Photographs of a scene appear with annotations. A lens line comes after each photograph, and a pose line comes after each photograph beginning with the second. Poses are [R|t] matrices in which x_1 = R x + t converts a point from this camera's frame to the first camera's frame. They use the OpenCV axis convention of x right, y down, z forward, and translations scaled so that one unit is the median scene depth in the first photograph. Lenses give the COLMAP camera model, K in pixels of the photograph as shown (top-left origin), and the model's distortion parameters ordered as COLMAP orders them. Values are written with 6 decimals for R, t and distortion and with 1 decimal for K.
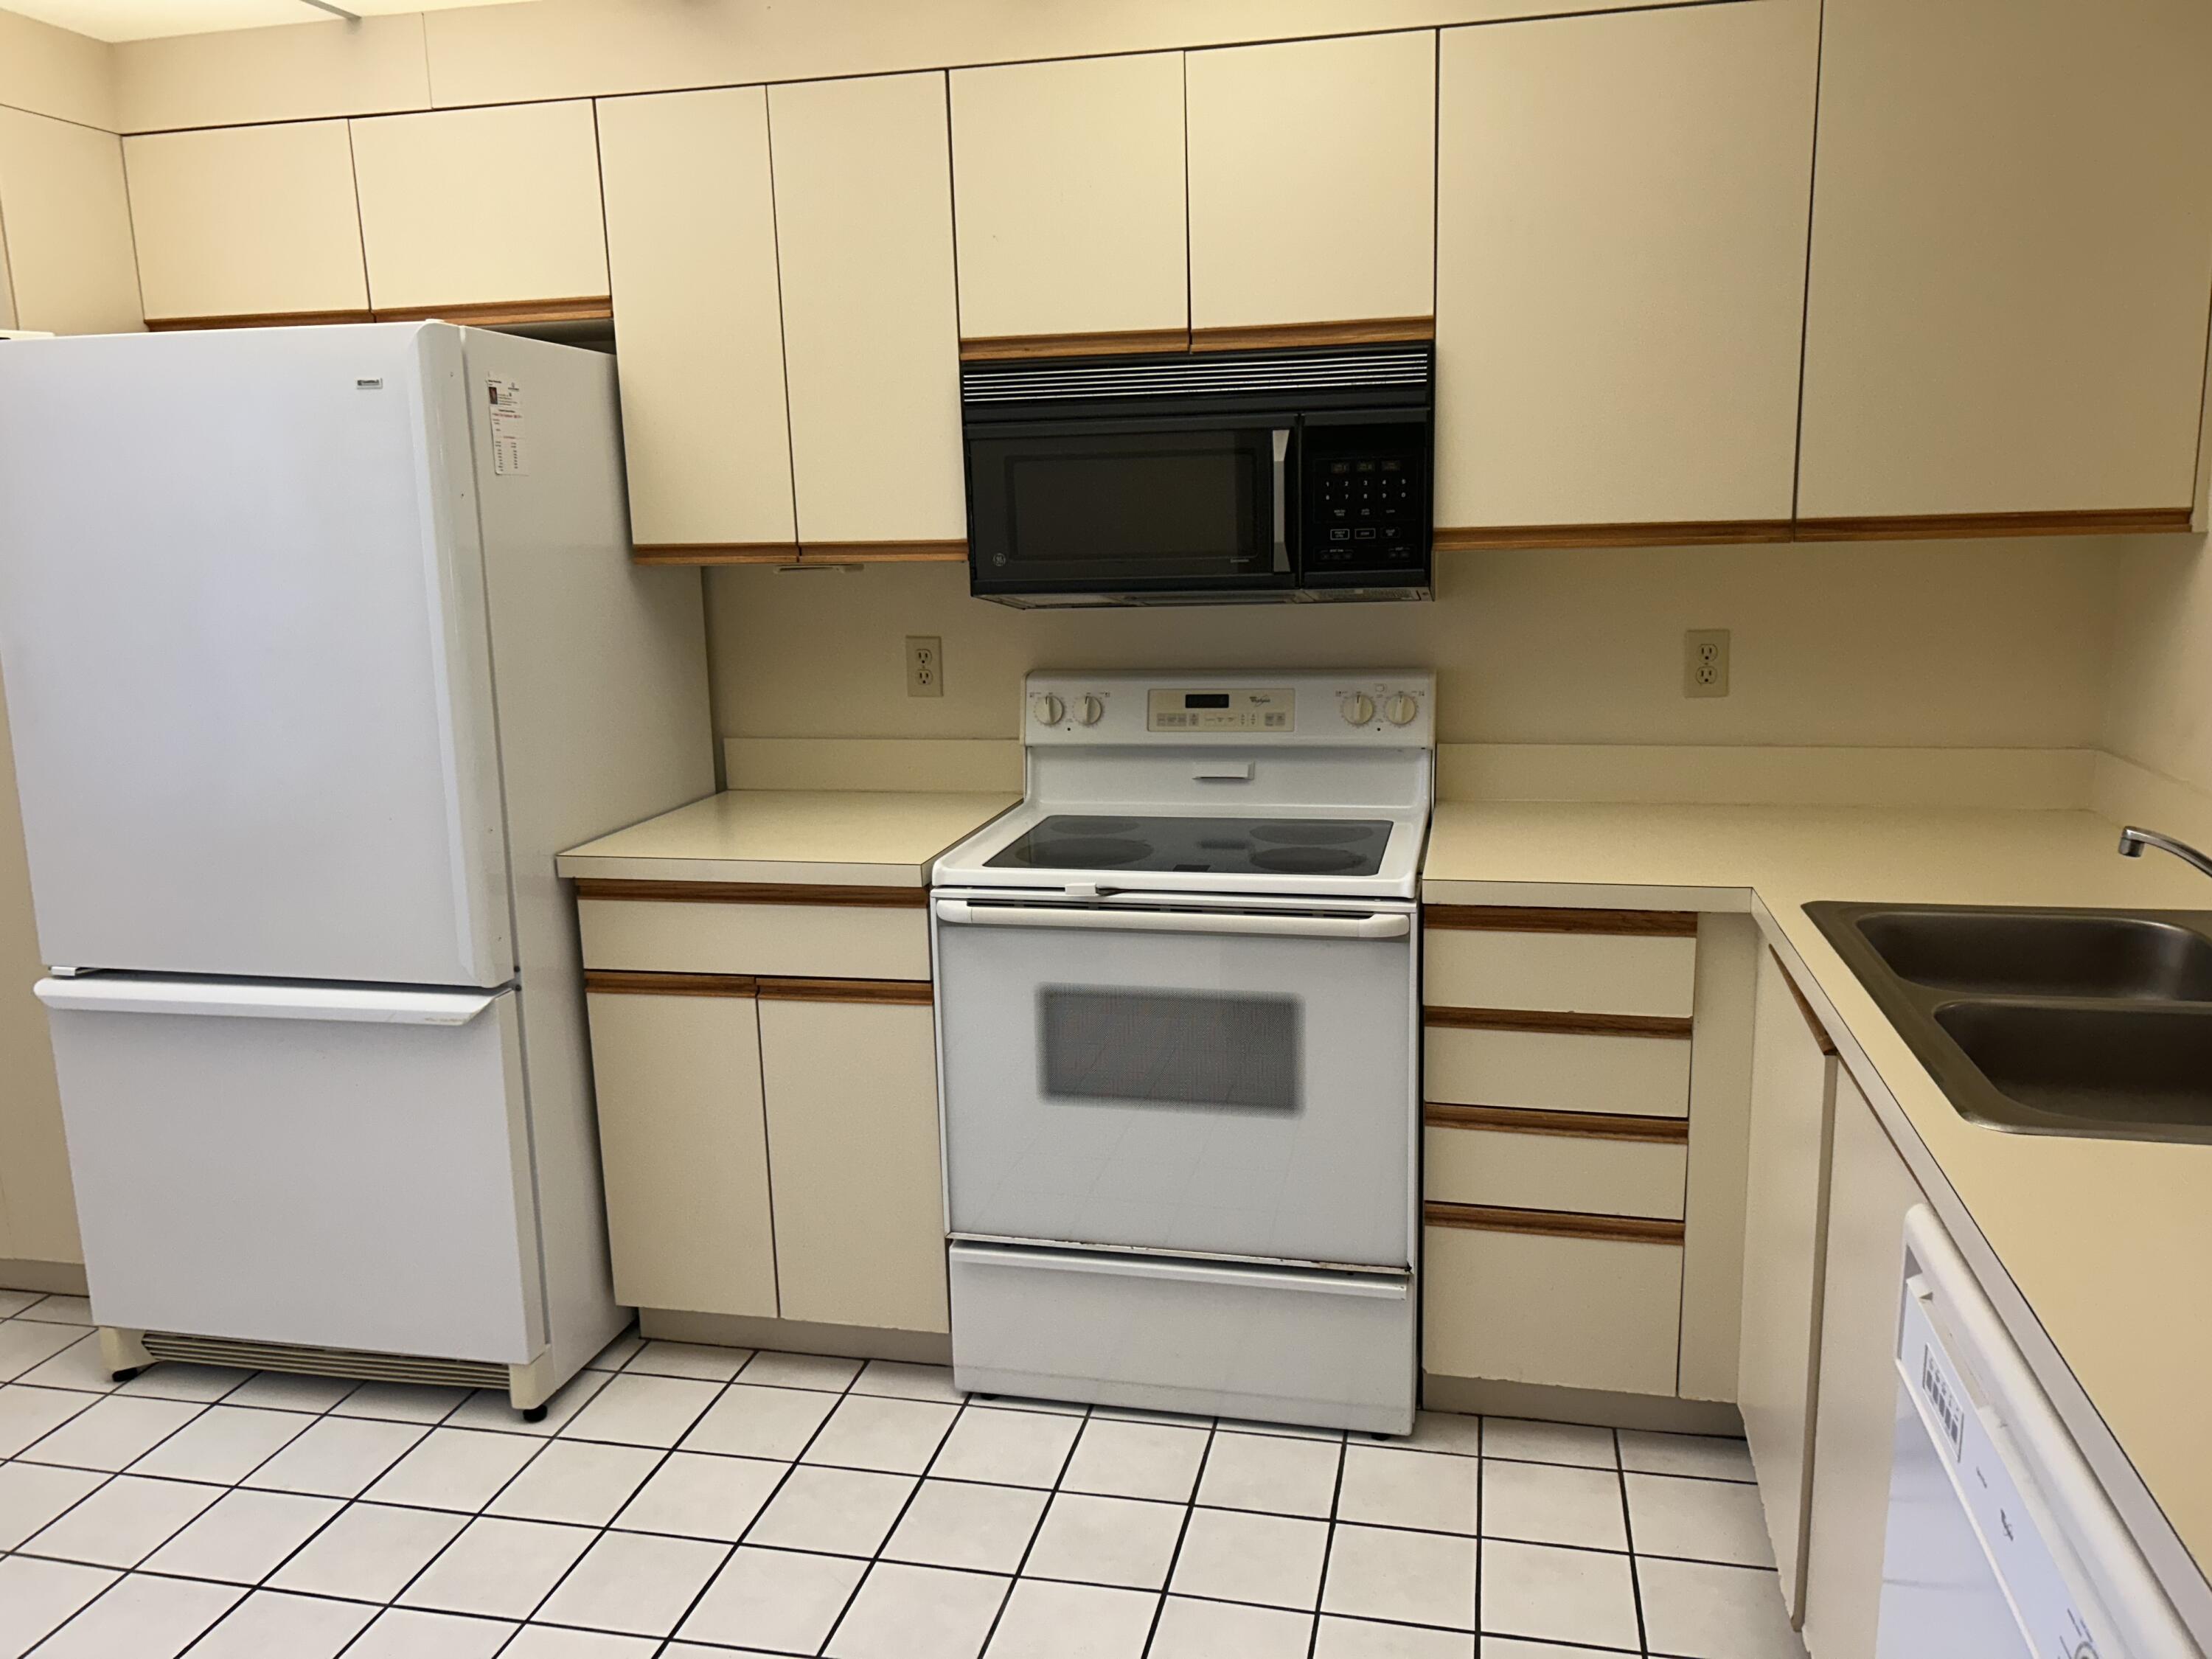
lens RADIAL K [[1683.6, 0, 1113.8], [0, 1683.6, 862.2], [0, 0, 1]] dist [0.047041, -0.004908]
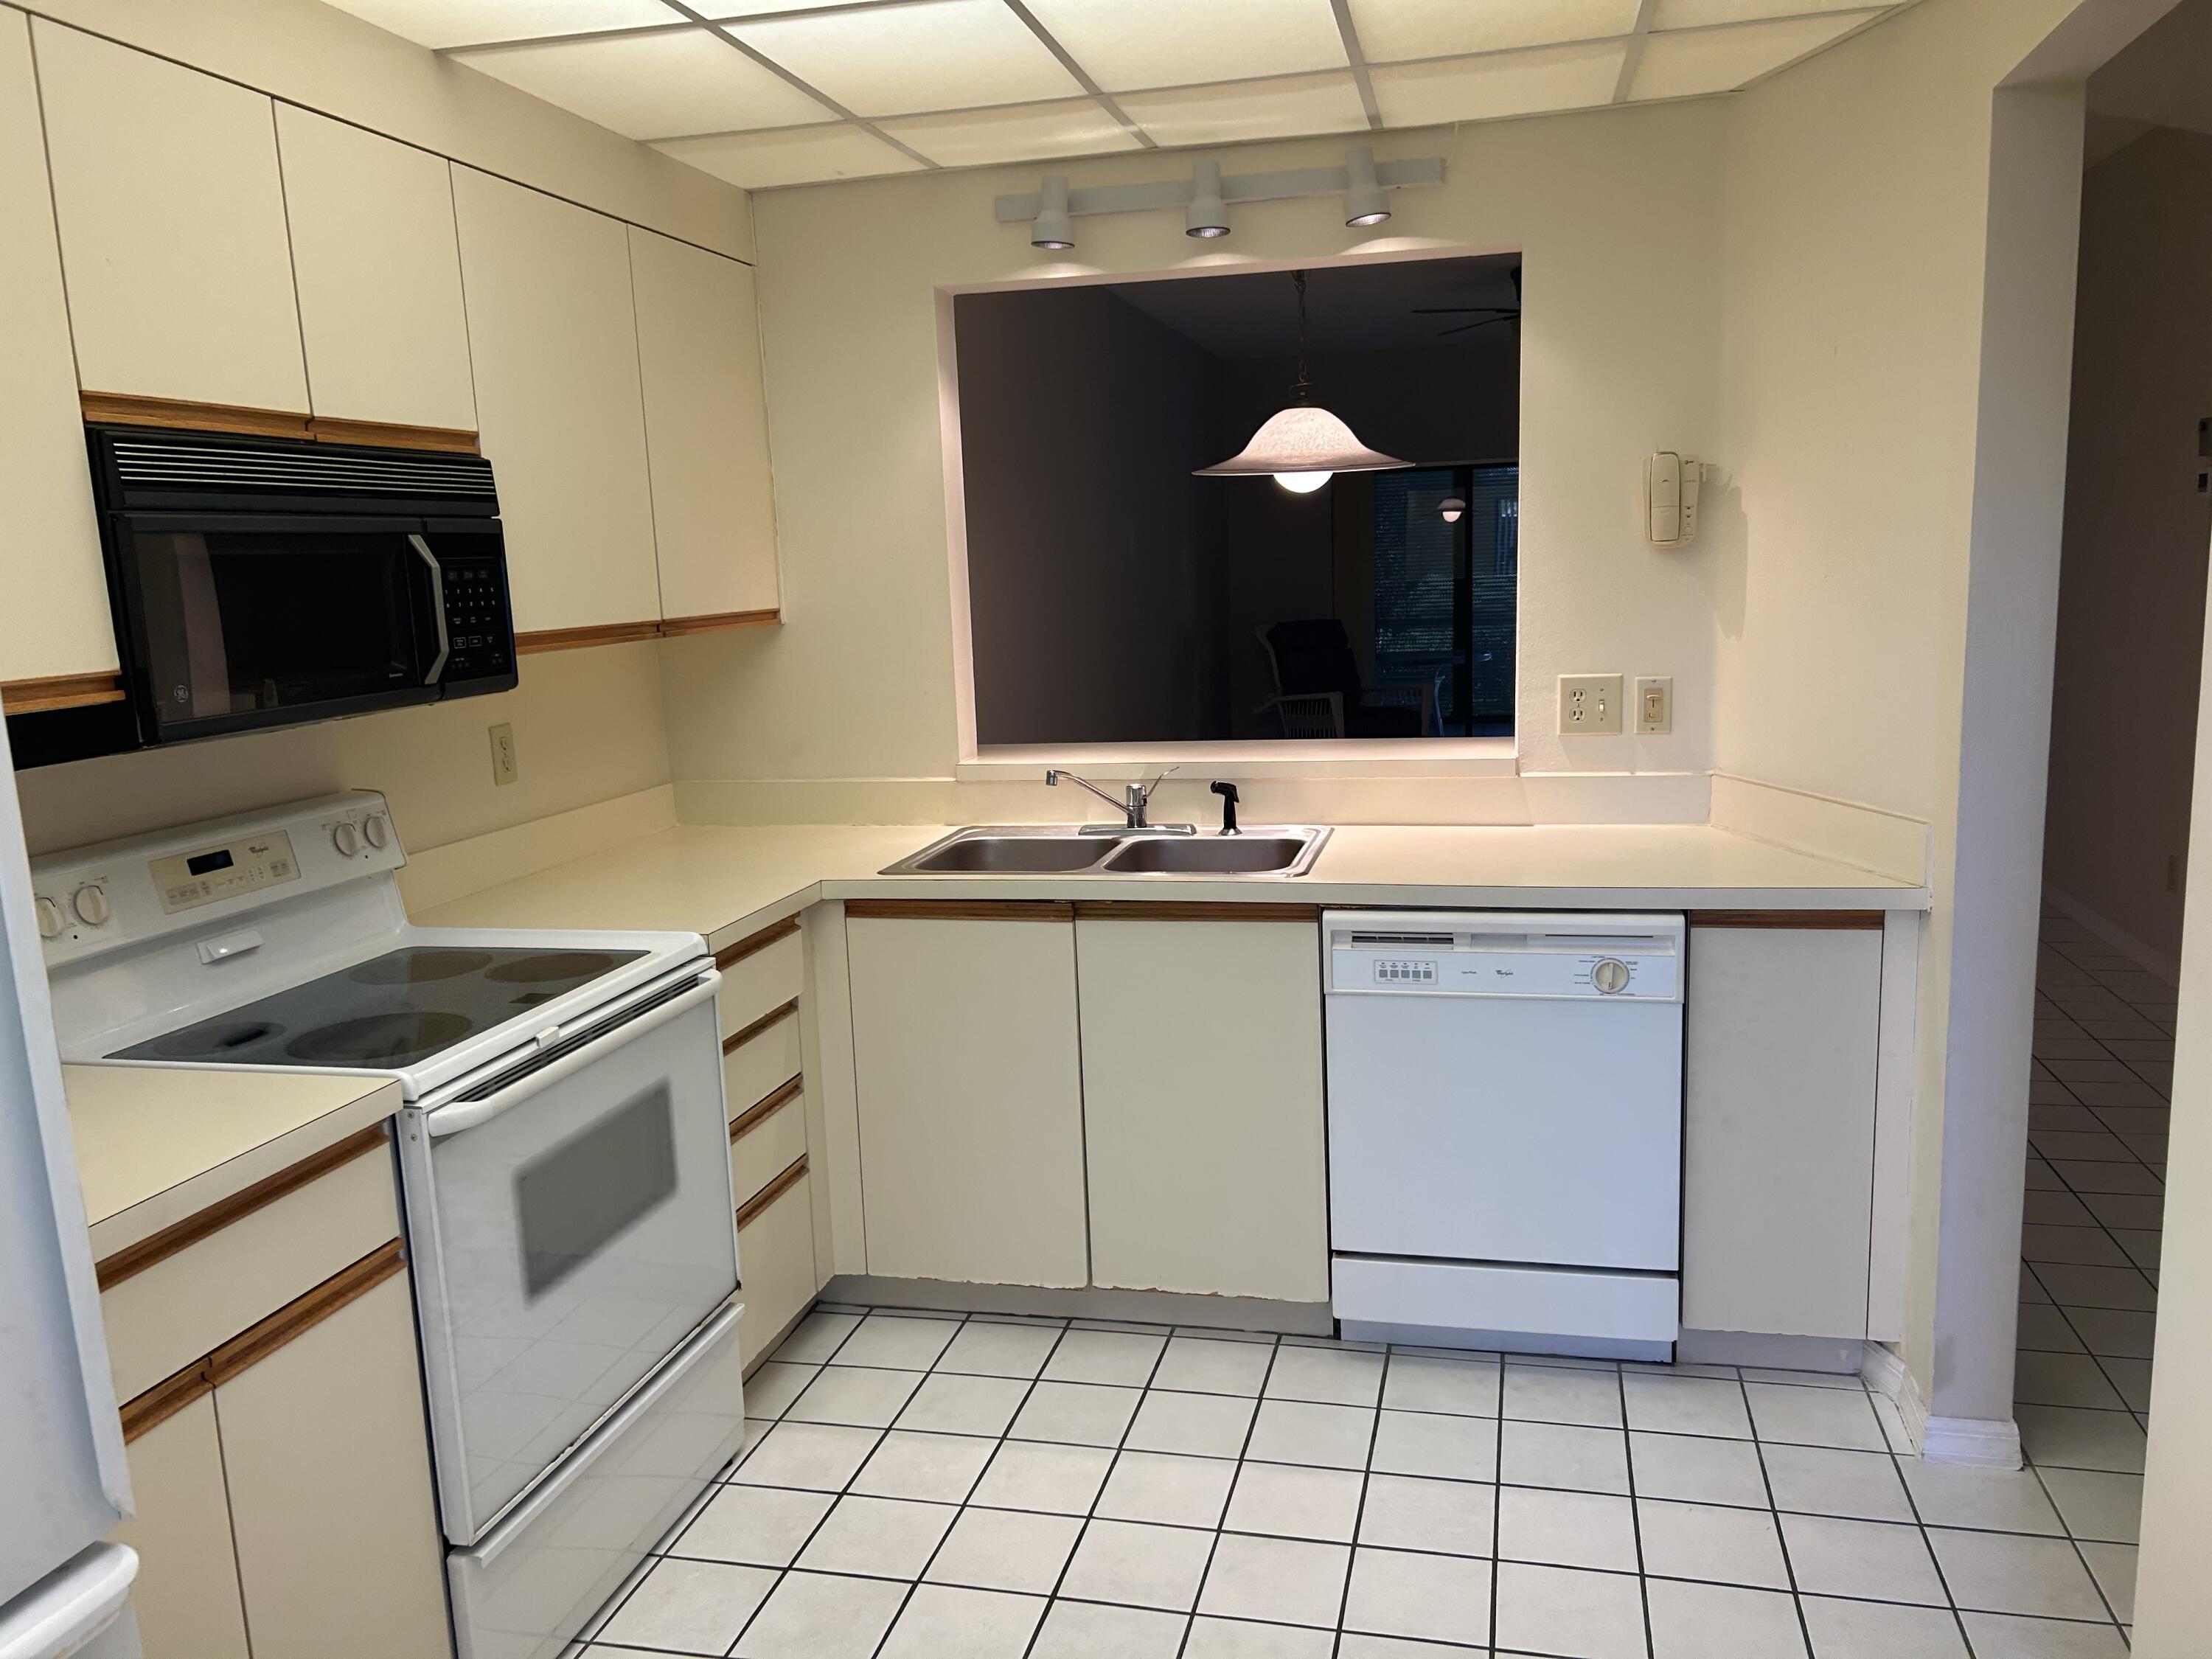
lens RADIAL K [[1650.1, 0, 1106.0], [0, 1650.1, 829.5], [0, 0, 1]] dist [0.061266, -0.055525]
pose [[0.020127, -0.137511, 0.990296, -0.795328], [0.249138, 0.959941, 0.128233, -0.117263], [-0.968259, 0.244139, 0.053580, 0.594461]]
